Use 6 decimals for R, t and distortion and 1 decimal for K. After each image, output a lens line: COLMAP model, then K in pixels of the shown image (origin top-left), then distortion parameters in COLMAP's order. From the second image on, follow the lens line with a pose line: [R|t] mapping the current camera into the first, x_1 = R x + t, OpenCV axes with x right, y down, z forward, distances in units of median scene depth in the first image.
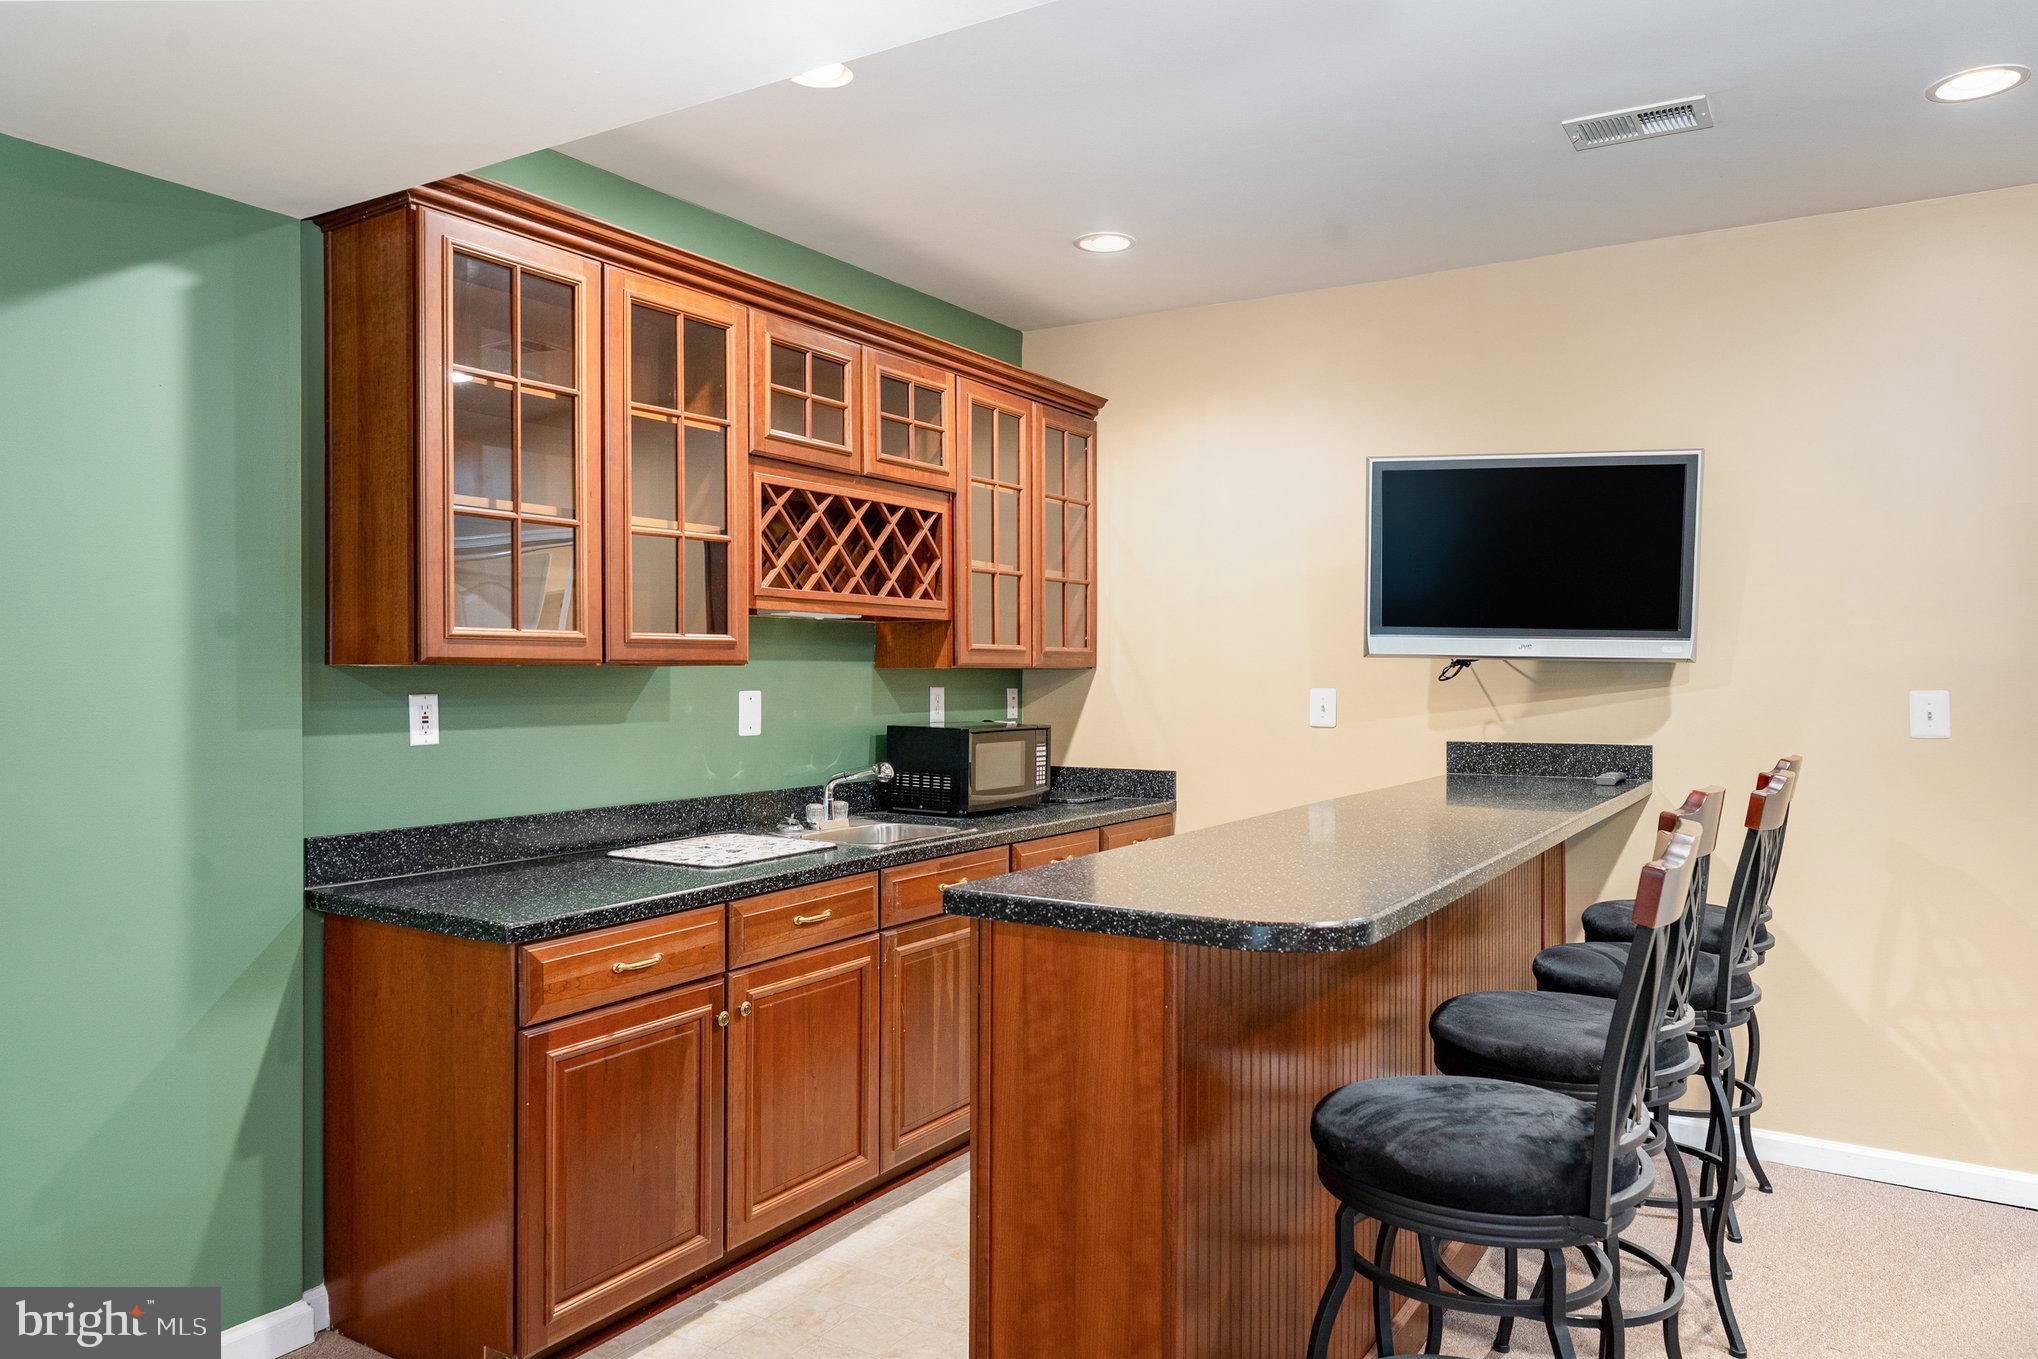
lens RADIAL K [[1379.6, 0, 1026.9], [0, 1379.6, 672.5], [0, 0, 1]] dist [0.013527, -0.000098]
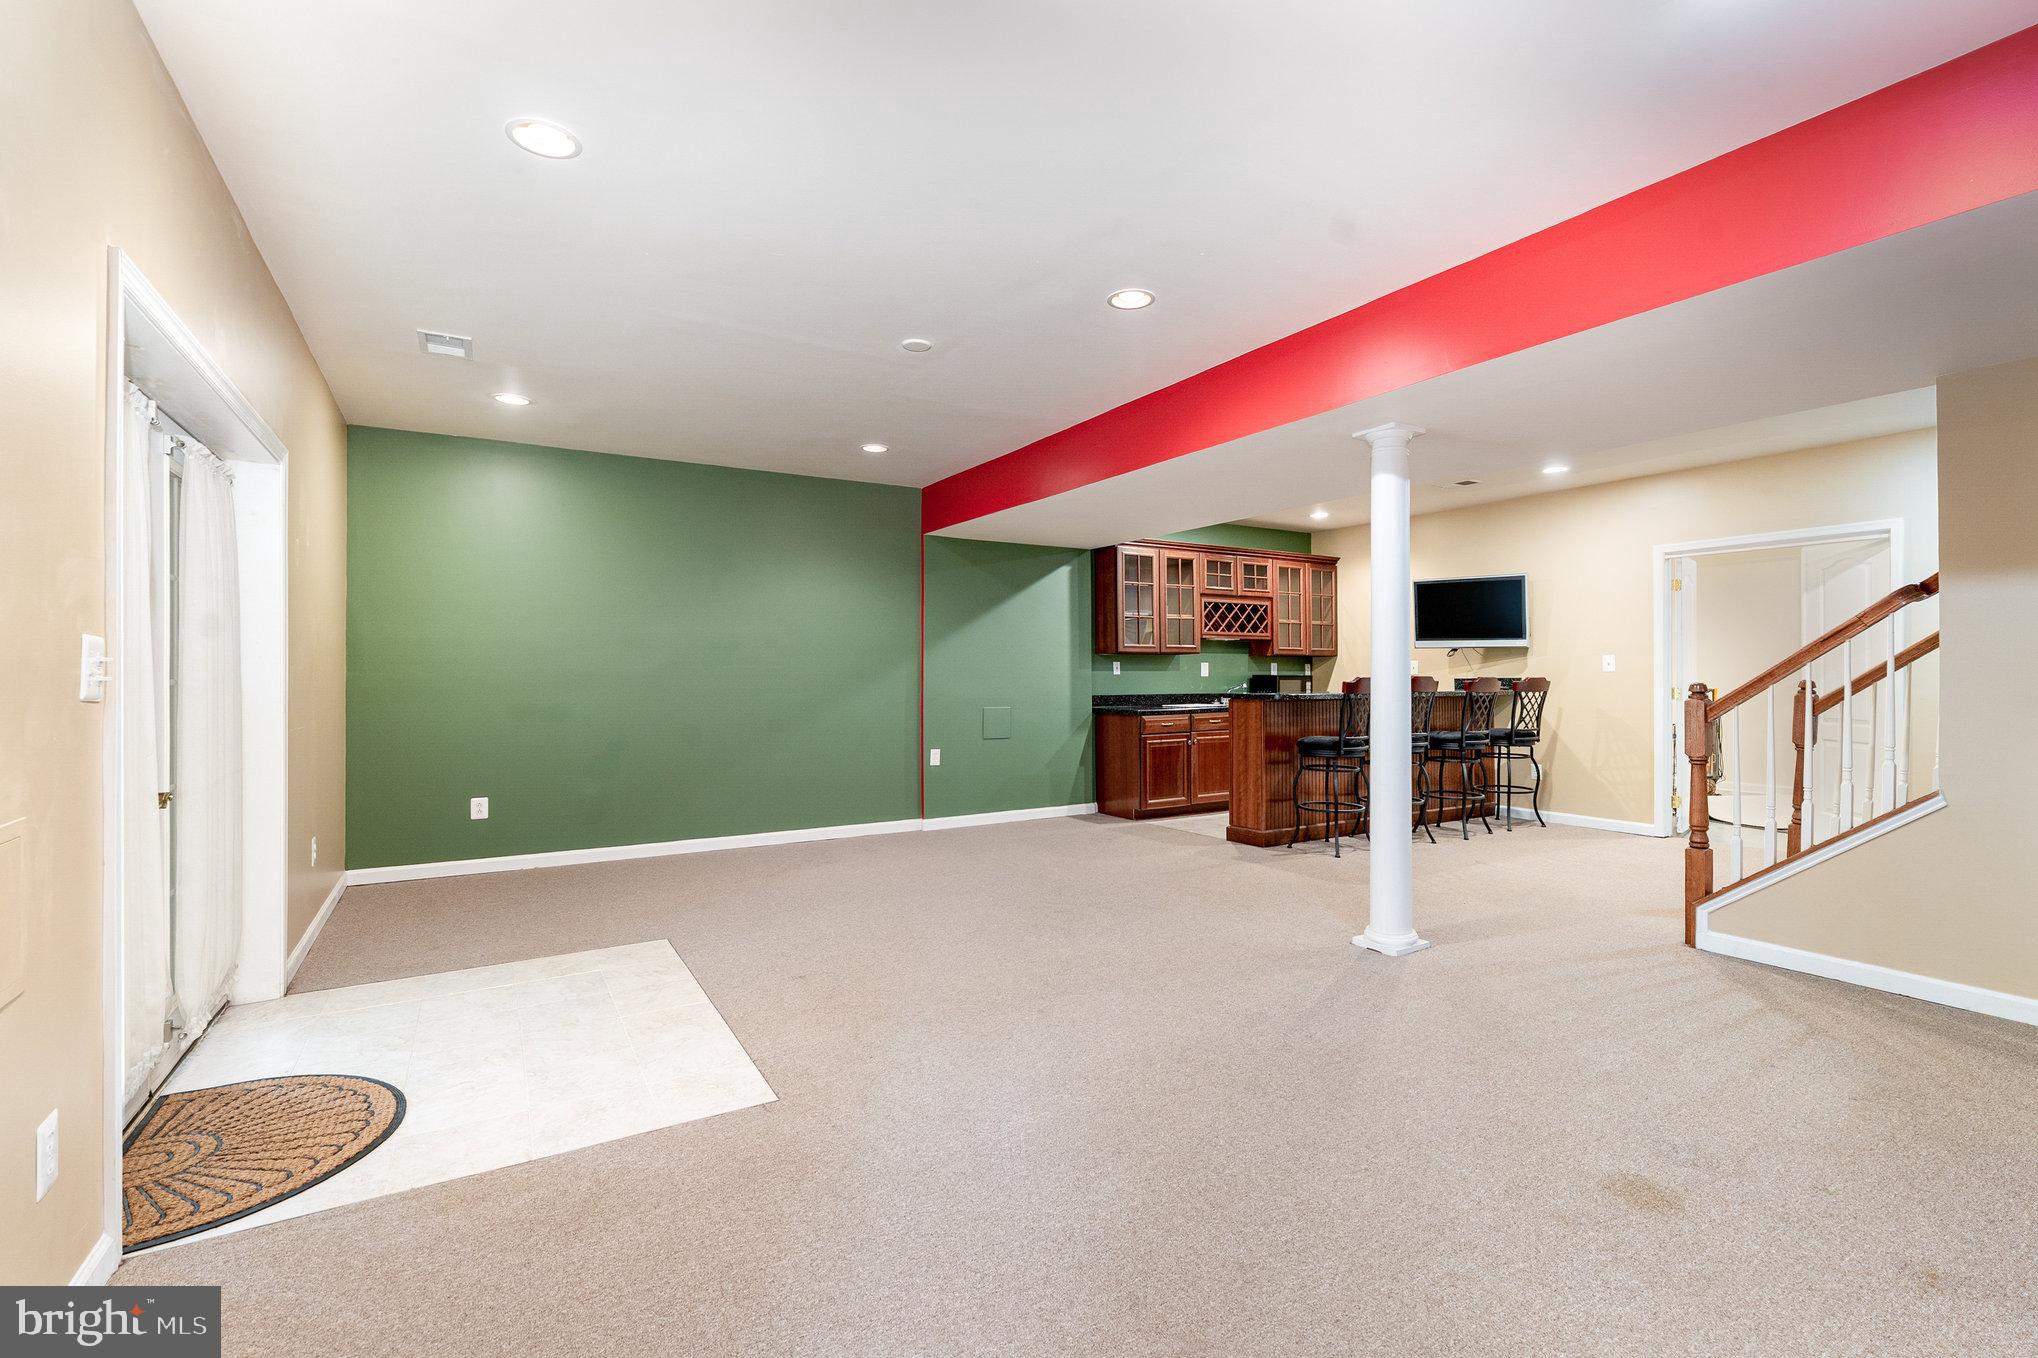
lens RADIAL K [[891.5, 0, 1019.1], [0, 891.5, 679.8], [0, 0, 1]] dist [-0.000011, 0.000013]
pose [[0.887648, -0.007078, -0.460468, 0.427550], [0.006903, 0.999974, -0.002064, 0.061191], [0.460470, -0.001346, 0.887674, -1.213924]]
